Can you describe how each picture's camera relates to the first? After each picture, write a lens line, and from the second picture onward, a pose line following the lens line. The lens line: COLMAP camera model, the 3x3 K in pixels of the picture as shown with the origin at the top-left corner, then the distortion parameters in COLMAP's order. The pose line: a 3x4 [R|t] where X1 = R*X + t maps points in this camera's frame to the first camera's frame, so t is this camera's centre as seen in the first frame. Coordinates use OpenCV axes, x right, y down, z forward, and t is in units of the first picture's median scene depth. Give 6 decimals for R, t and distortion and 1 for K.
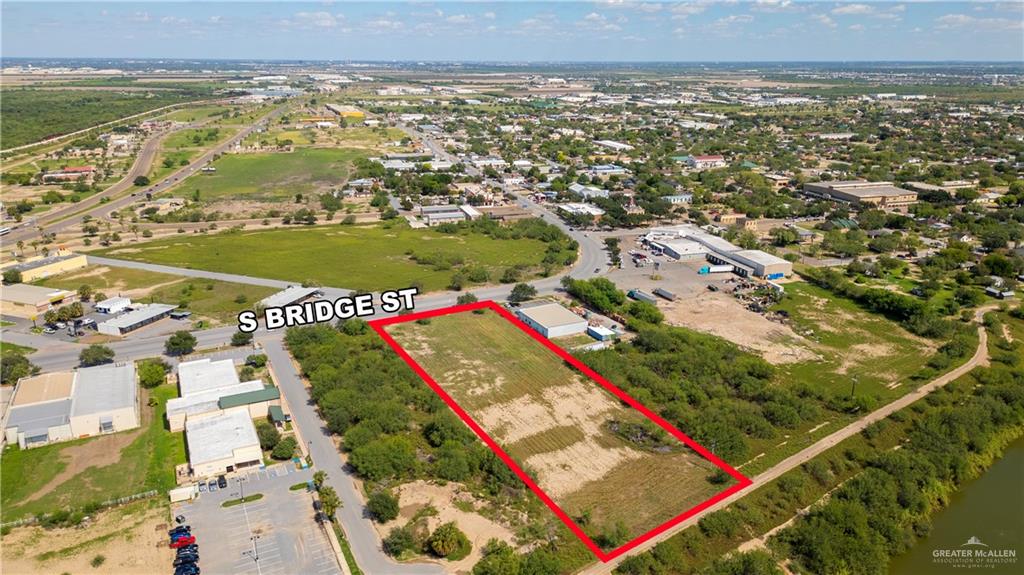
lens RADIAL K [[715.6, 0, 512.0], [0, 715.6, 287.5], [0, 0, 1]] dist [0.084929, -0.098165]
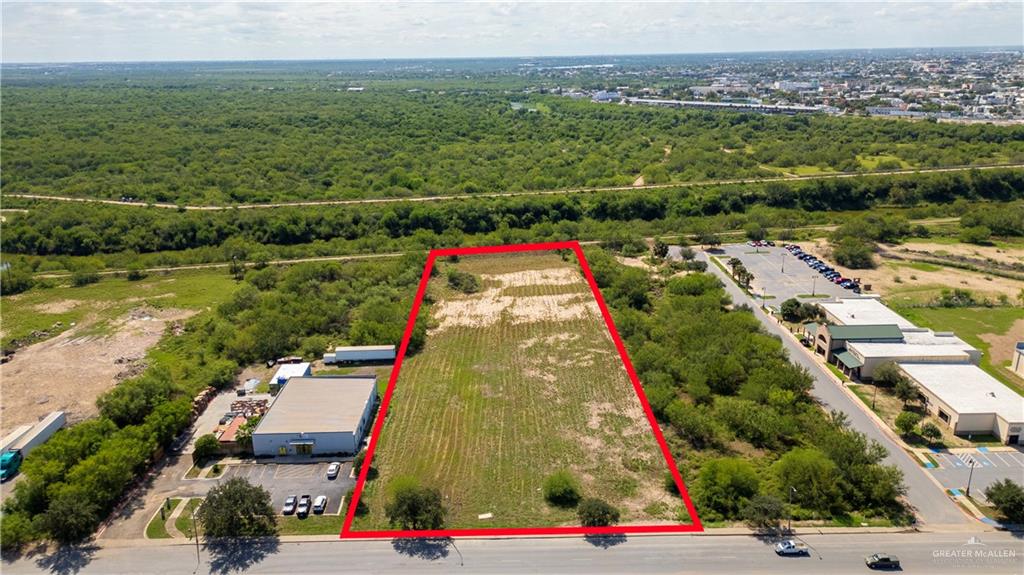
lens RADIAL K [[715.6, 0, 512.0], [0, 715.6, 287.5], [0, 0, 1]] dist [0.084929, -0.098165]
pose [[-0.900660, -0.122606, 0.416868, -0.260016], [0.143562, 0.821531, 0.551794, -0.282325], [-0.410123, 0.556825, -0.722319, 1.280915]]
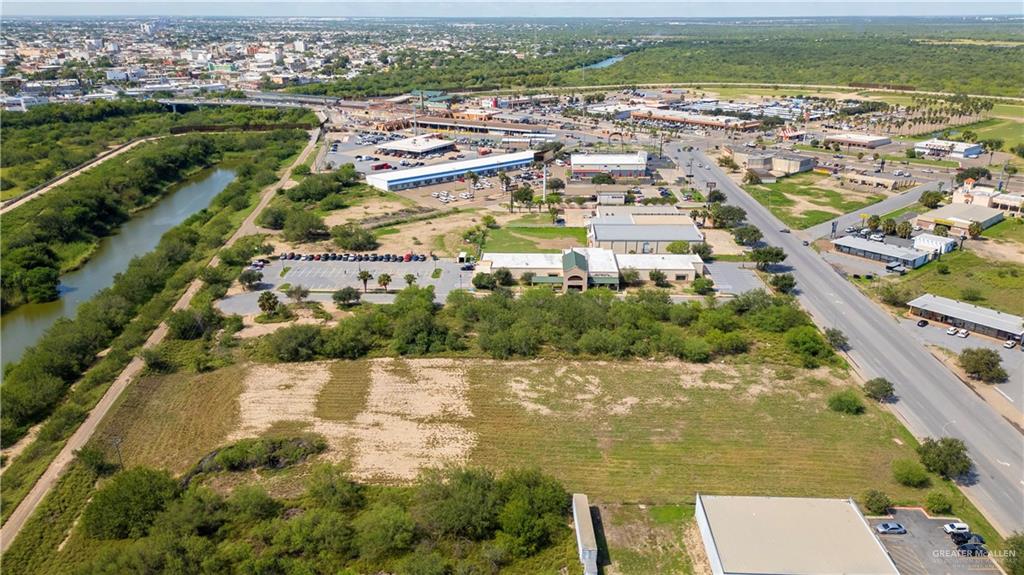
lens RADIAL K [[719.9, 0, 512.0], [0, 719.9, 287.5], [0, 0, 1]] dist [0.059284, -0.053900]
pose [[-0.479418, 0.308042, -0.821747, 0.406011], [-0.262972, 0.842918, 0.469399, -0.211796], [0.837260, 0.441135, -0.323104, 0.962907]]
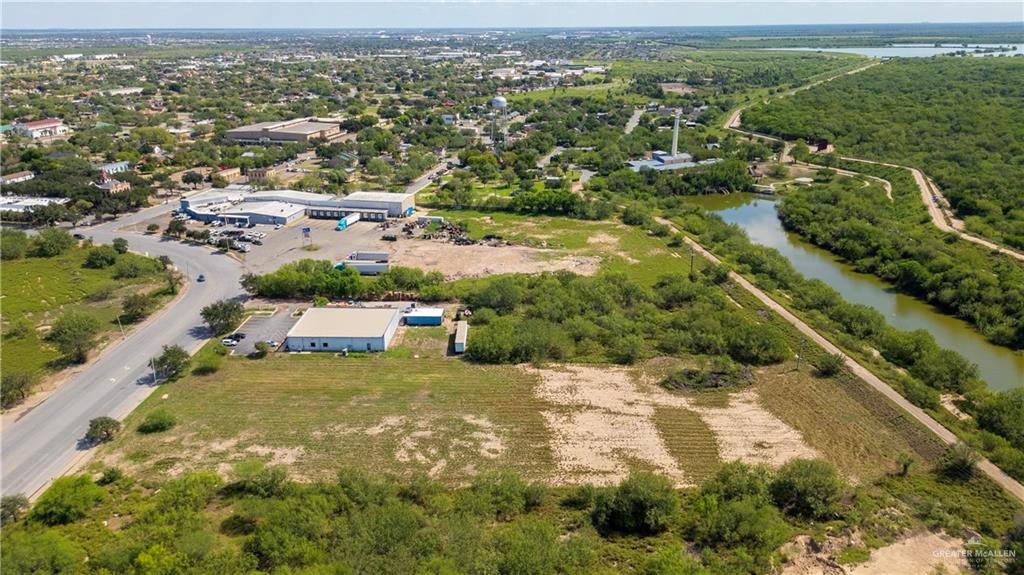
lens RADIAL K [[715.6, 0, 512.0], [0, 715.6, 287.5], [0, 0, 1]] dist [0.084929, -0.098165]
pose [[0.486825, -0.303569, 0.819053, -0.400871], [0.272344, 0.943678, 0.187884, -0.072393], [-0.829958, 0.131597, 0.542082, 0.527584]]
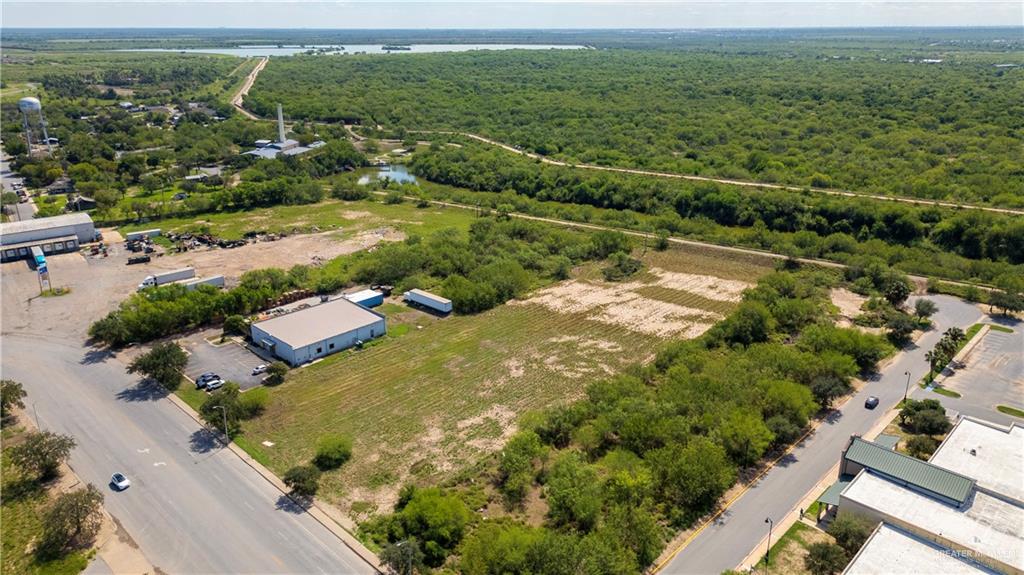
lens RADIAL K [[715.6, 0, 512.0], [0, 715.6, 287.5], [0, 0, 1]] dist [0.084929, -0.098165]
pose [[-0.336870, -0.321358, 0.885013, -0.512315], [0.285741, 0.860730, 0.421304, -0.188908], [-0.897146, 0.394809, -0.198129, 0.983777]]
